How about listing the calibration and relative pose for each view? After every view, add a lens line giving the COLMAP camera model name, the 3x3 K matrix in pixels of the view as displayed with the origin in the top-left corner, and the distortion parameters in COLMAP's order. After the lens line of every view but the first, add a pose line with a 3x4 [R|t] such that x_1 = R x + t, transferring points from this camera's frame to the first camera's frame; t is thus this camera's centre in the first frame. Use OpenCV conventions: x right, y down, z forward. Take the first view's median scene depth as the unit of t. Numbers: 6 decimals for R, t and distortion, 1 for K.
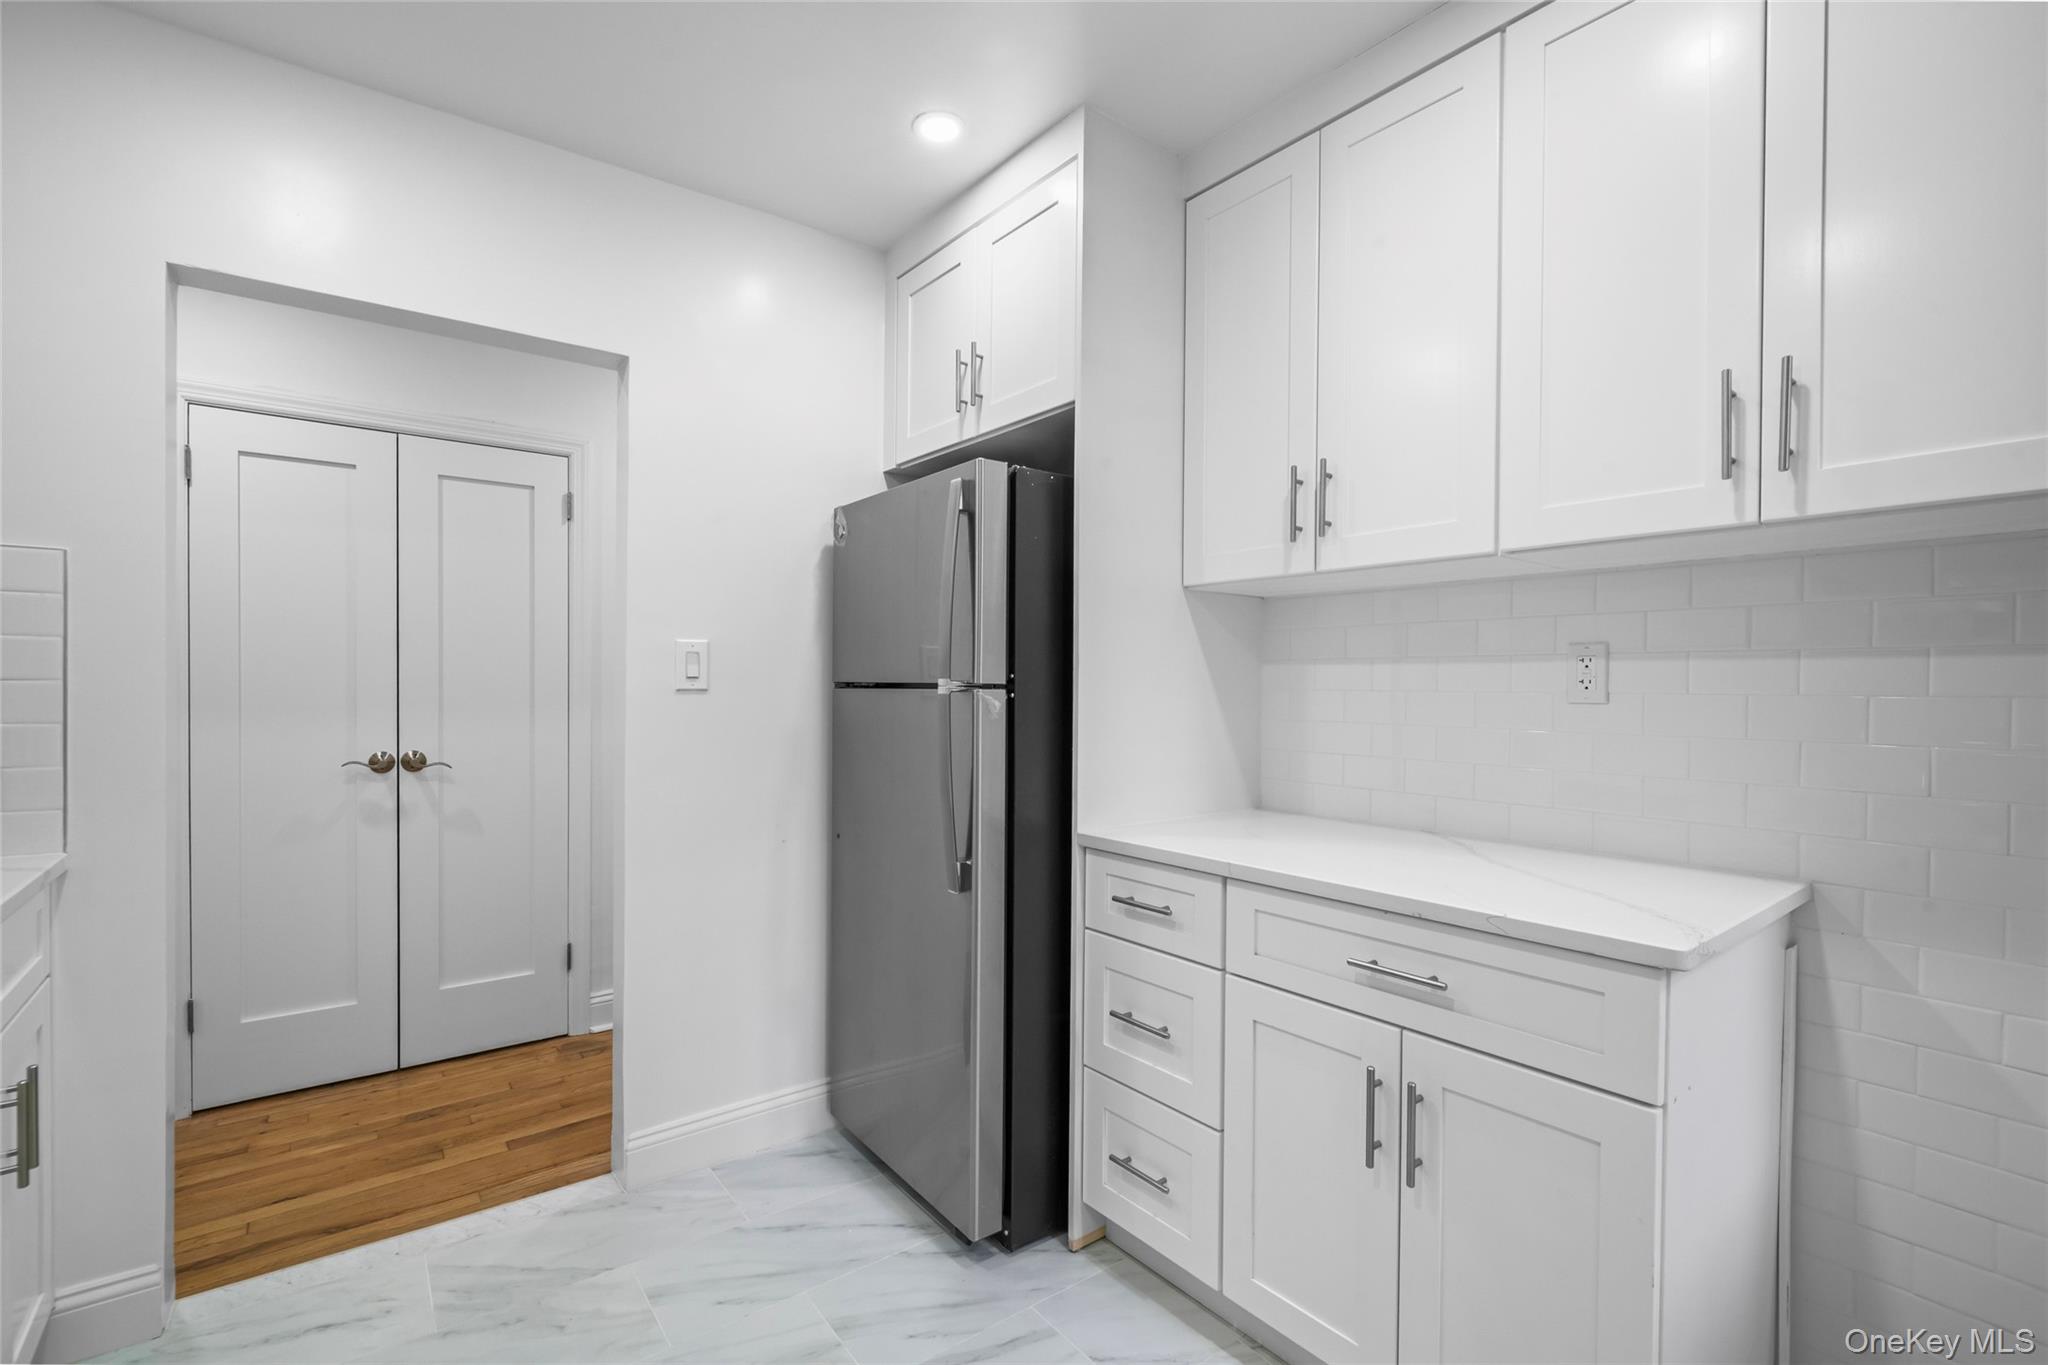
lens RADIAL K [[887.8, 0, 1019.2], [0, 887.8, 696.6], [0, 0, 1]] dist [-0.002156, -0.002027]
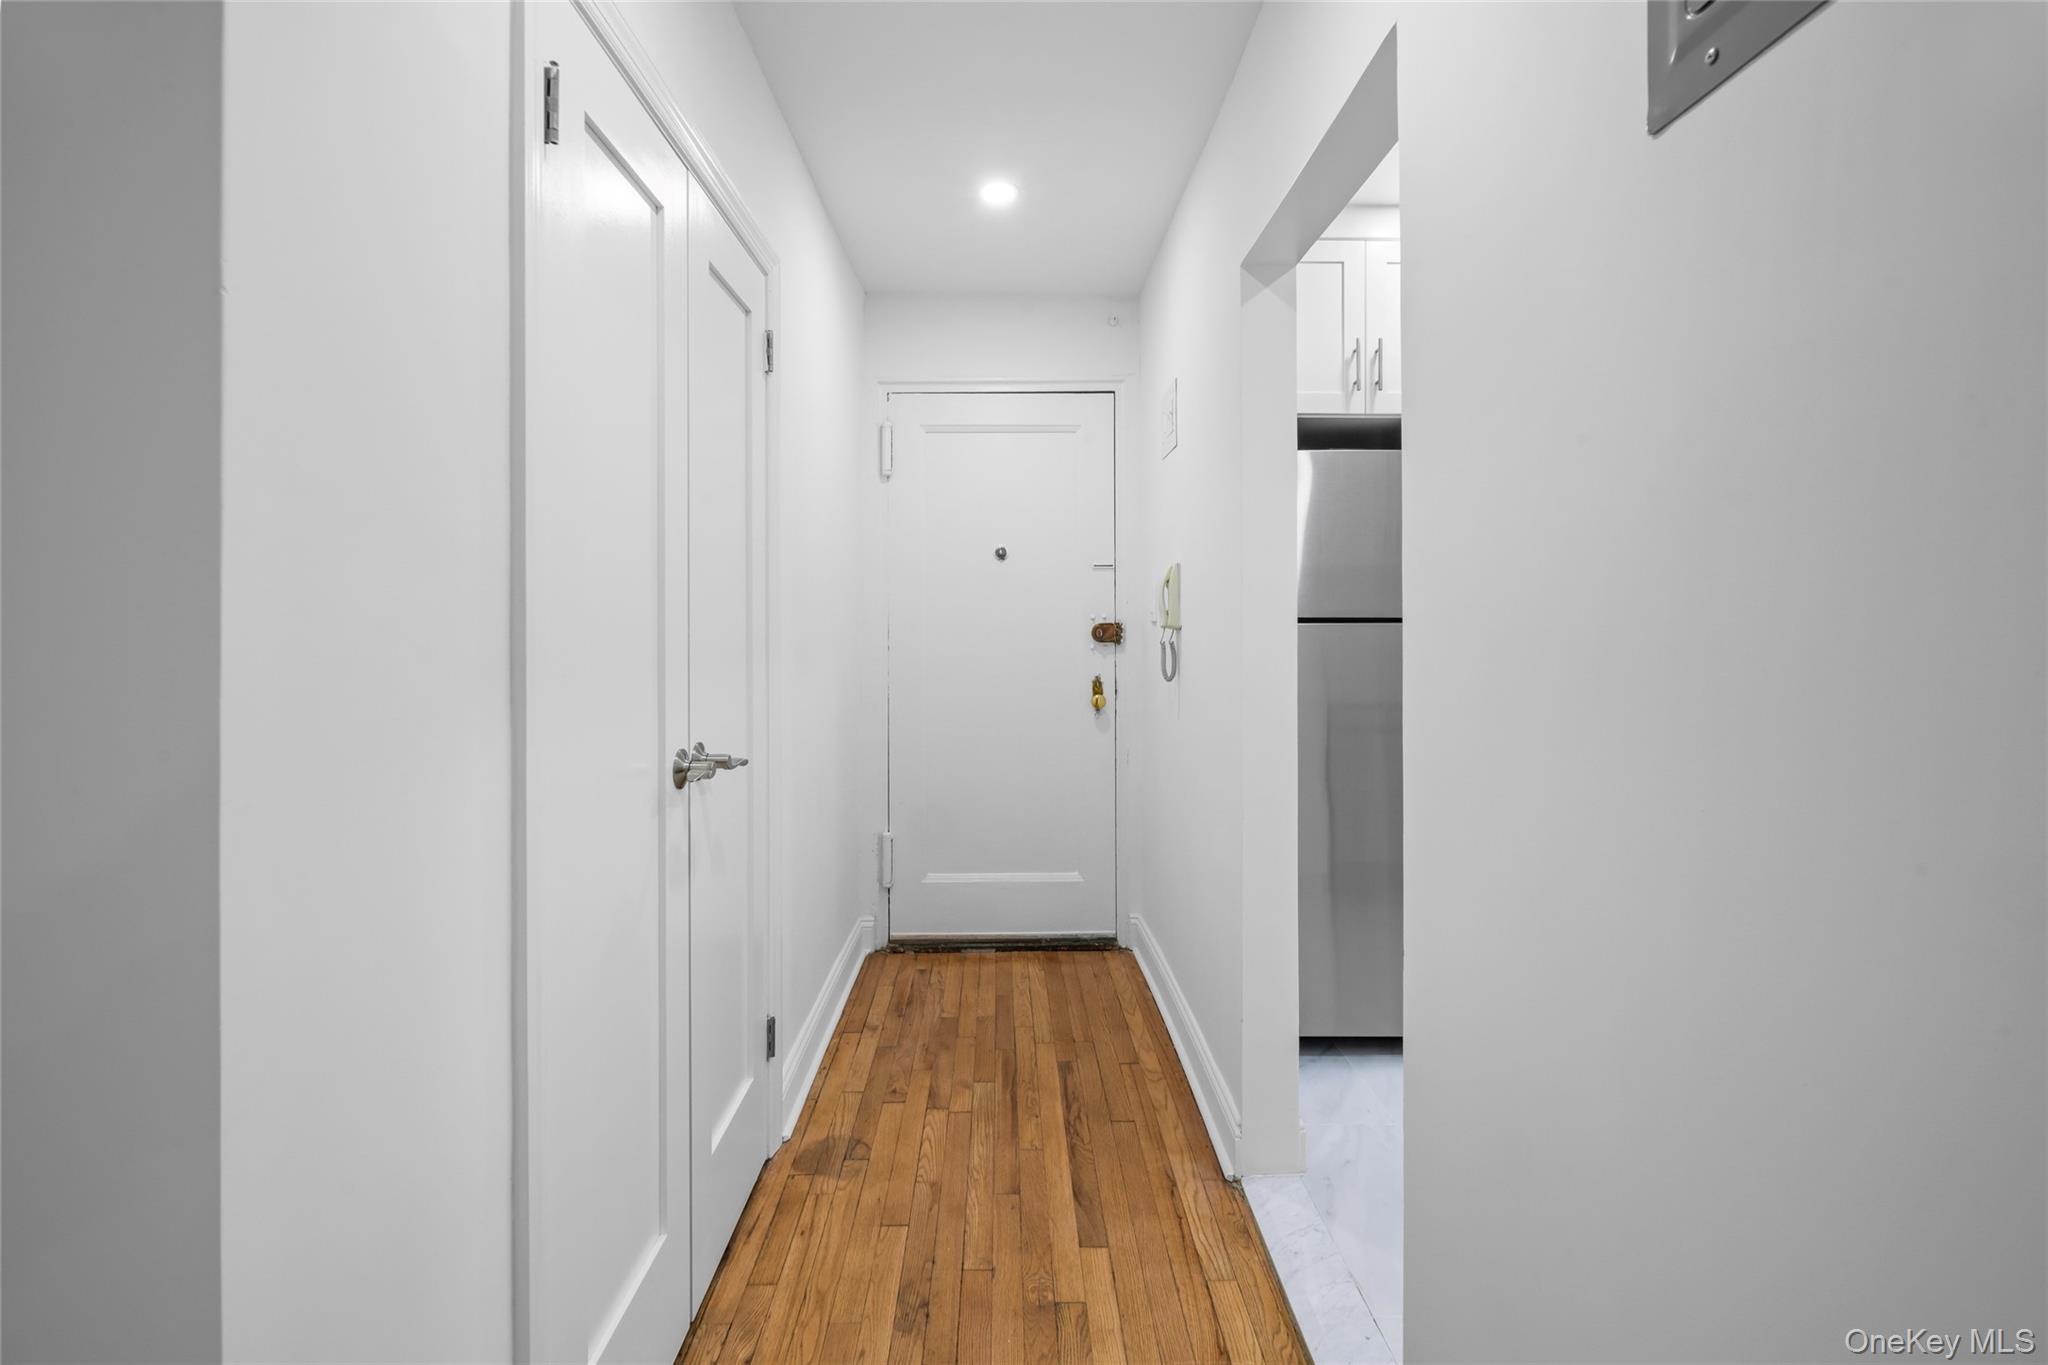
lens RADIAL K [[887.8, 0, 1024.1], [0, 887.8, 597.4], [0, 0, 1]] dist [-0.002156, -0.002027]
pose [[0.619672, -0.000578, 0.784861, -1.276963], [0.018189, 0.999742, -0.013624, -0.033679], [-0.784650, 0.022718, 0.619523, 0.606675]]
